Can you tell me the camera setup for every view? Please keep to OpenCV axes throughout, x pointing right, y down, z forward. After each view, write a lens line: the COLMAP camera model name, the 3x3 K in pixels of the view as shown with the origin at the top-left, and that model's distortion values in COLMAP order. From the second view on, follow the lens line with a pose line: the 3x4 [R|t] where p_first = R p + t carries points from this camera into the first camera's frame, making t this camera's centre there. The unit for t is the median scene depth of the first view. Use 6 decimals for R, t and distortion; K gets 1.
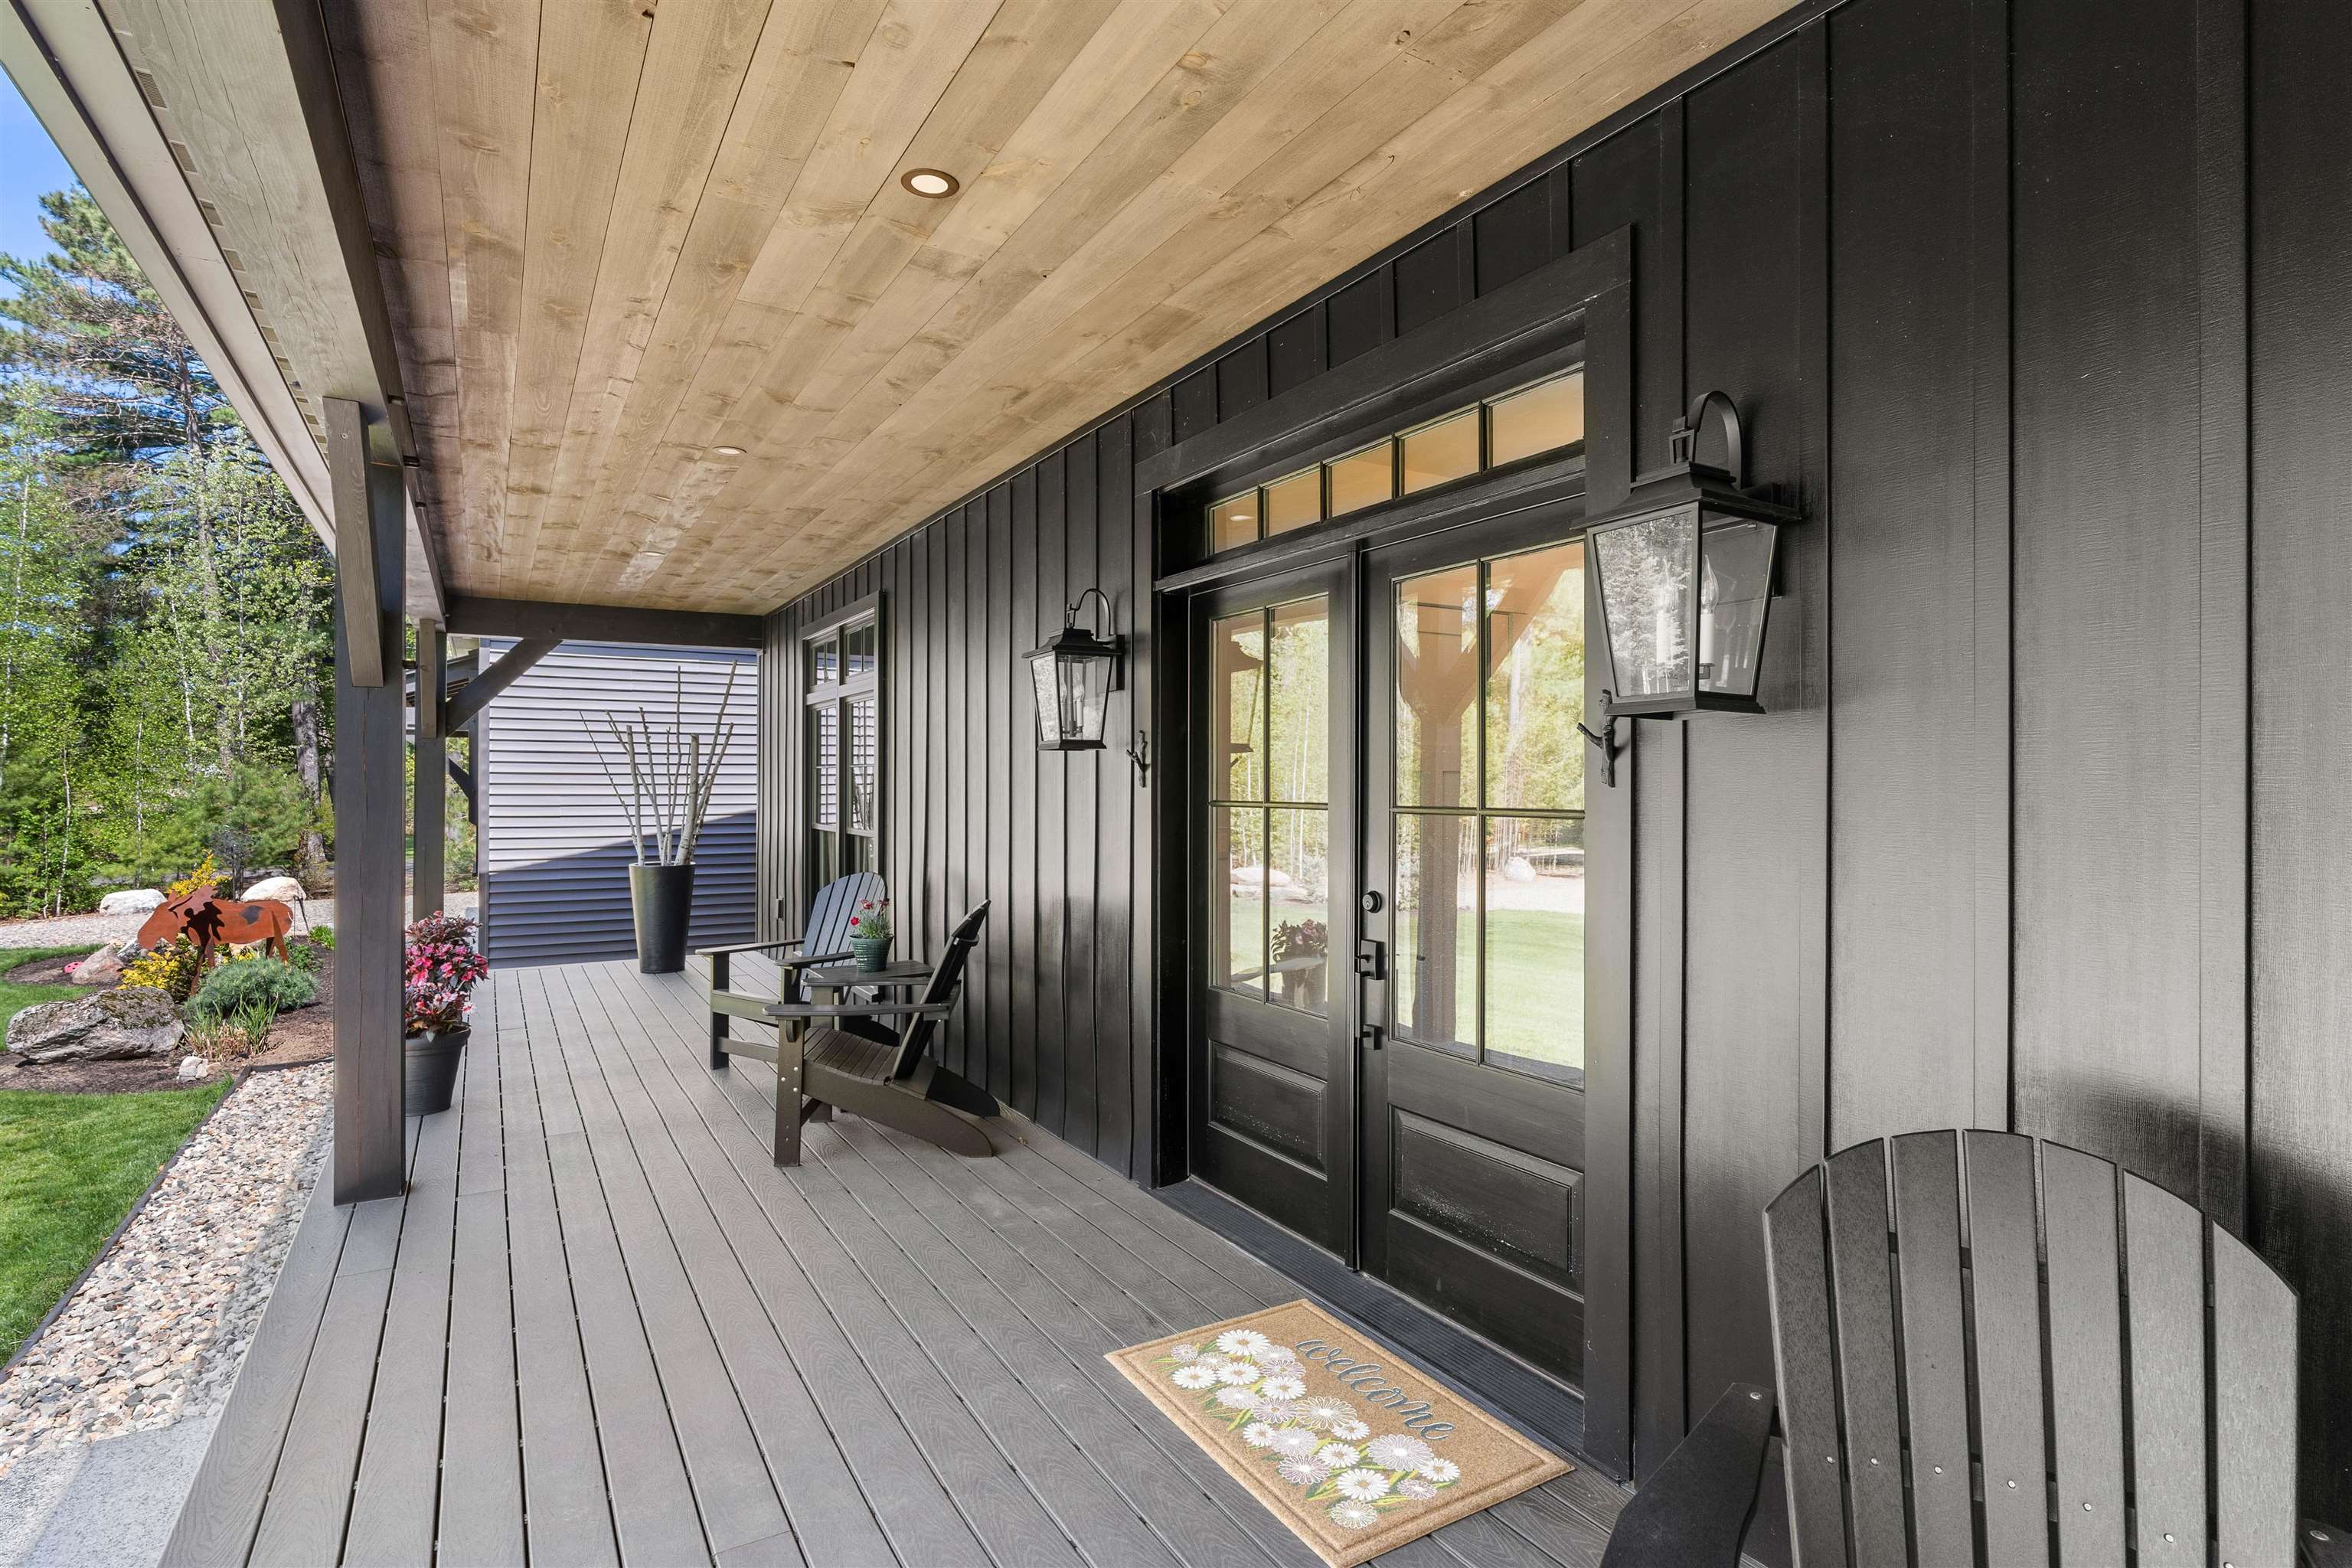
lens RADIAL K [[1166.2, 0, 1176.0], [0, 1166.2, 784.0], [0, 0, 1]] dist [0.000456, 0.000104]
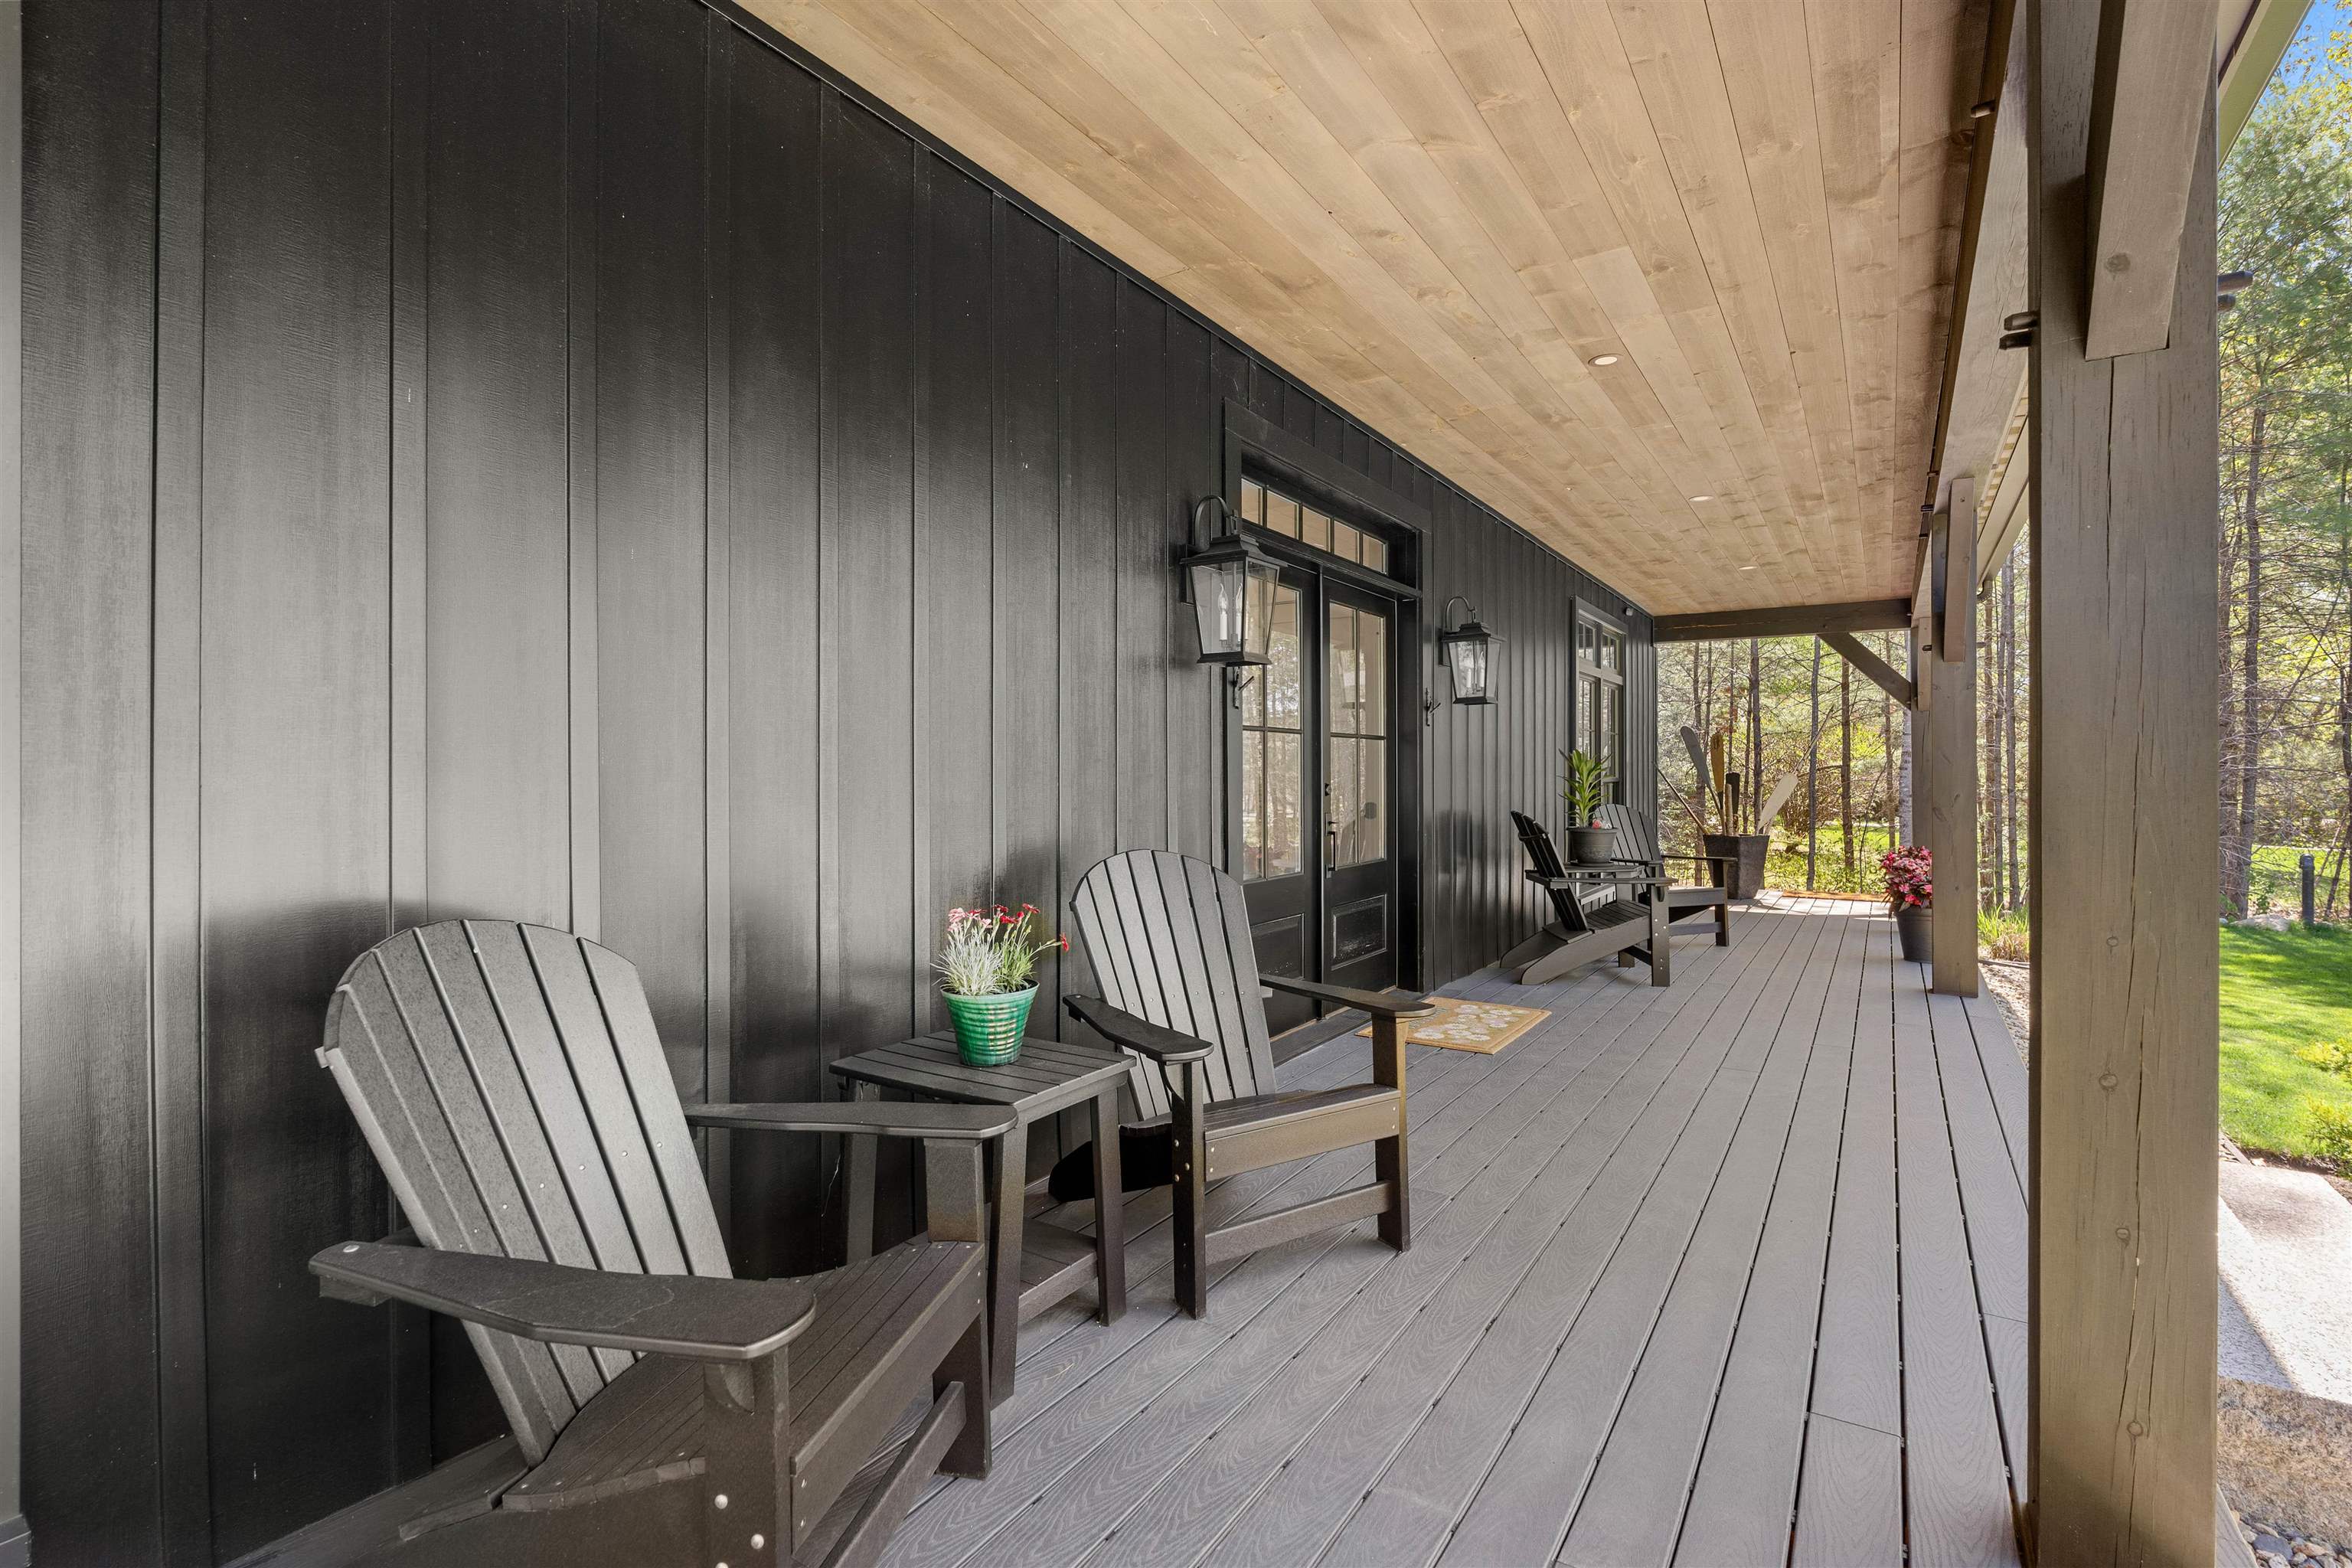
lens RADIAL K [[1093.5, 0, 1176.0], [0, 1093.5, 784.0], [0, 0, 1]] dist [-0.000461, -0.000090]
pose [[-0.438506, -0.008738, 0.898686, -1.130795], [0.001516, 0.999944, 0.010462, 0.075260], [-0.898727, 0.005950, -0.438469, 1.859554]]
